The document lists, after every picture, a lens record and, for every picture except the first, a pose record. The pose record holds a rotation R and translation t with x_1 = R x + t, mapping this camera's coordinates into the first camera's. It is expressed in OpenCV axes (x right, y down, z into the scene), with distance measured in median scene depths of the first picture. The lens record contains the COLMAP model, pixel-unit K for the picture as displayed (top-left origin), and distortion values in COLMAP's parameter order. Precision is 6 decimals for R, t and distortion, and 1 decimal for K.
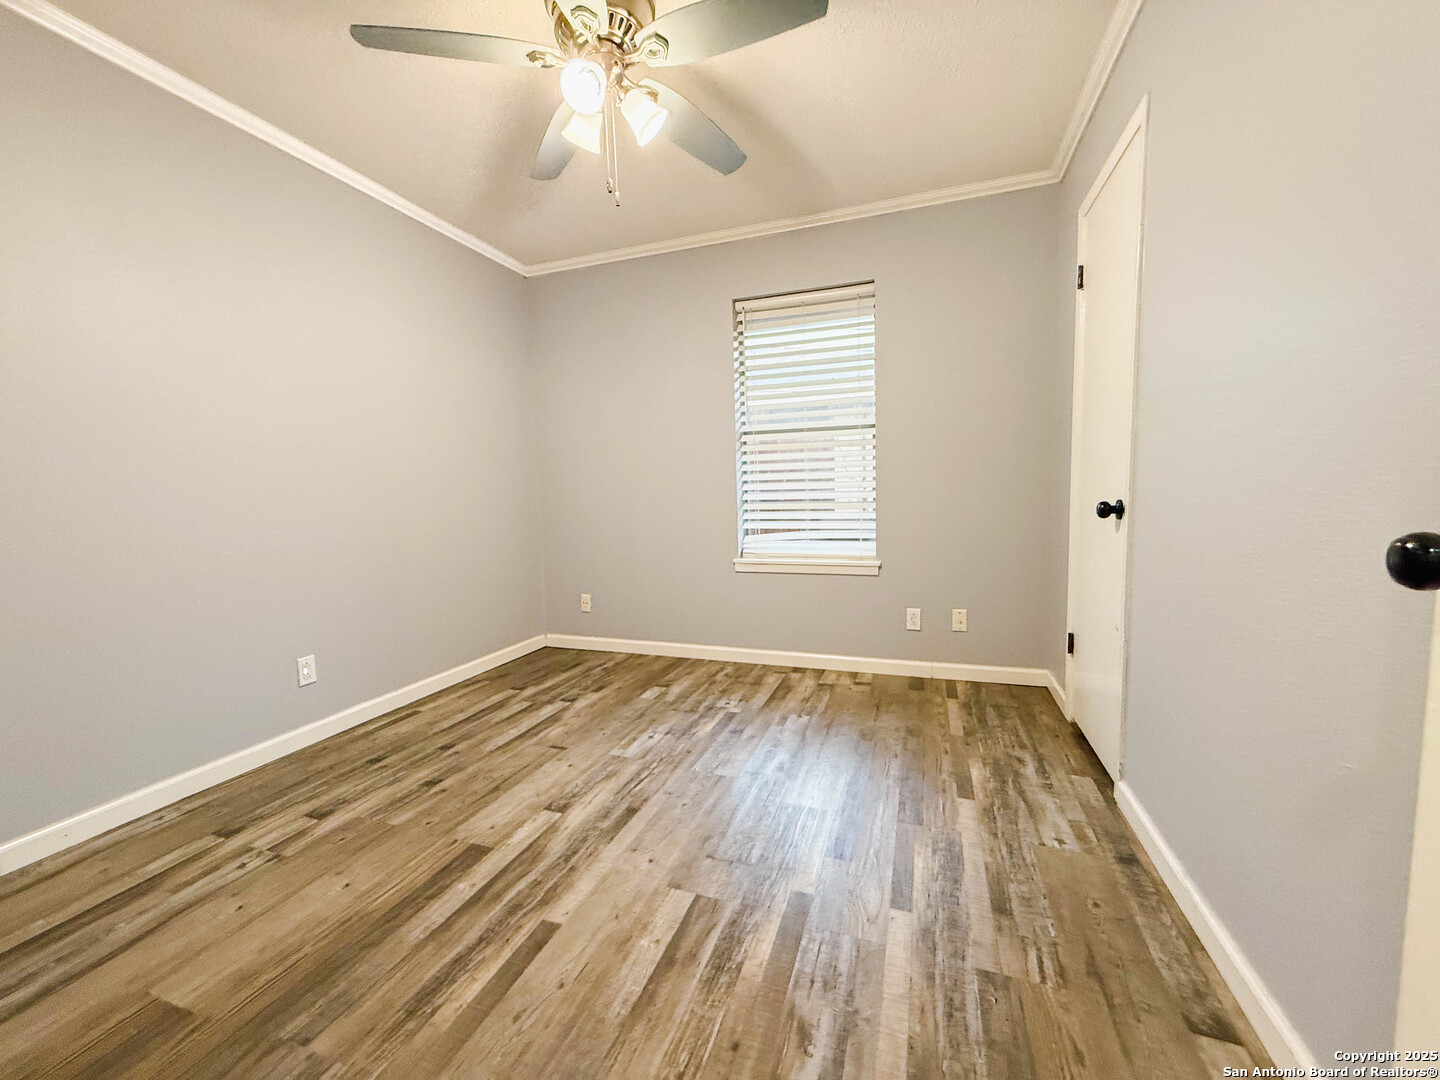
lens RADIAL K [[573.9, 0, 720.0], [0, 573.9, 540.0], [0, 0, 1]] dist [0.000479, 0.000237]
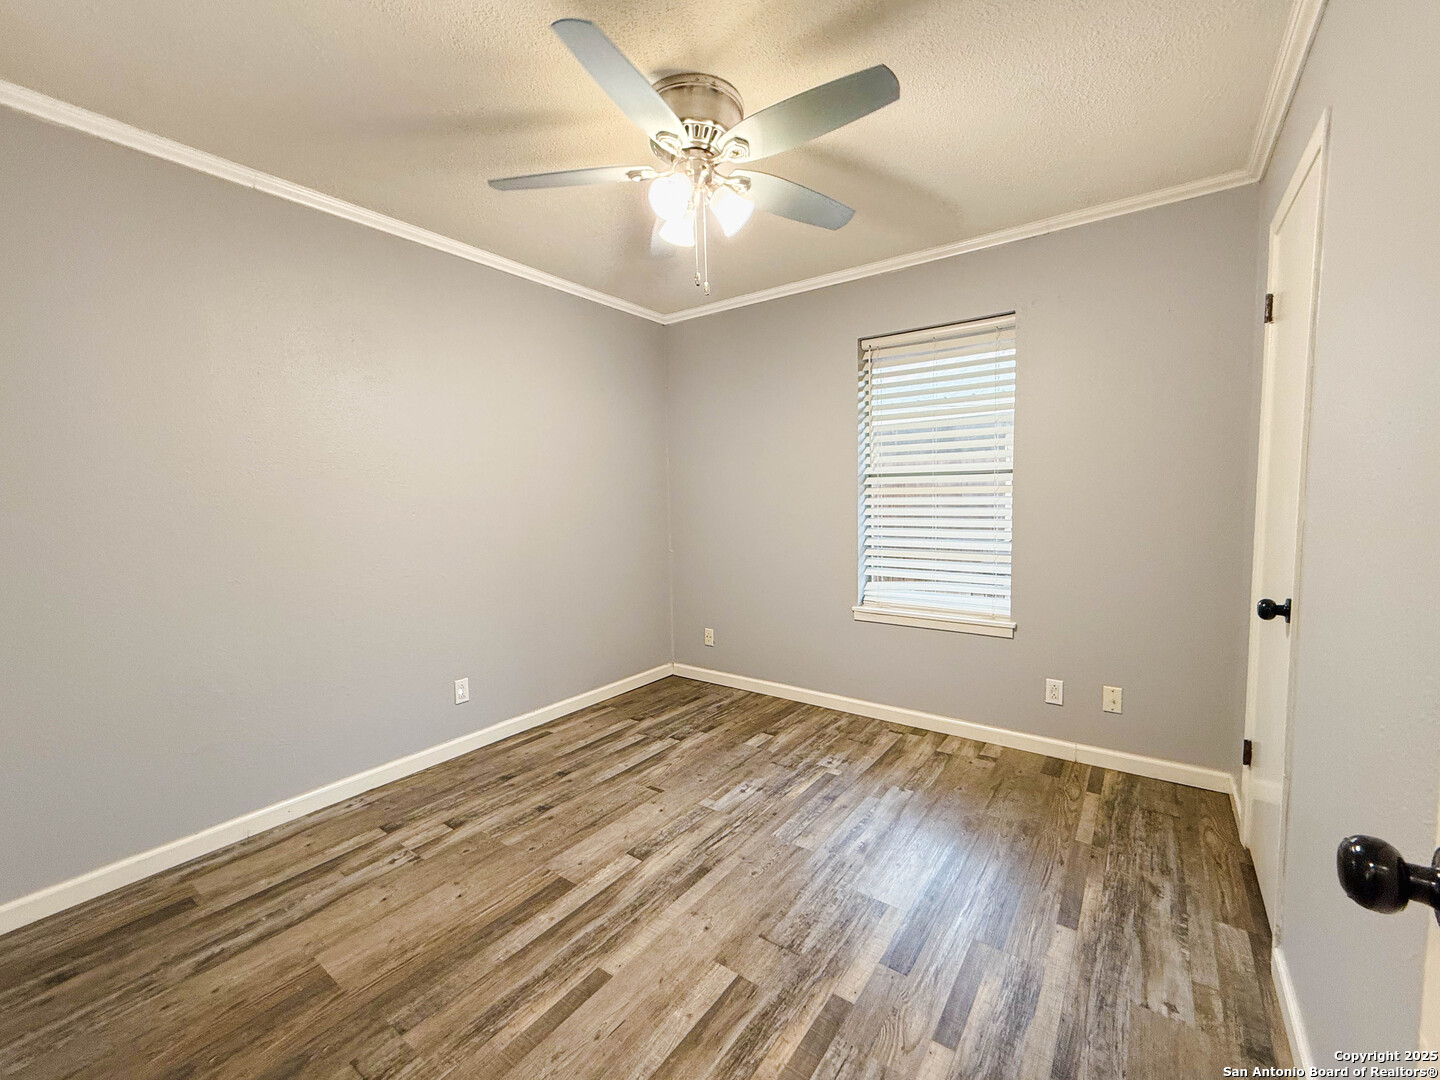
lens RADIAL K [[595.1, 0, 720.0], [0, 595.1, 540.0], [0, 0, 1]] dist [0.002285, -0.000247]
pose [[0.958930, 0.030743, -0.281971, 0.138828], [-0.032538, 0.999469, -0.001685, -0.109378], [0.281770, 0.010791, 0.959421, -0.031176]]
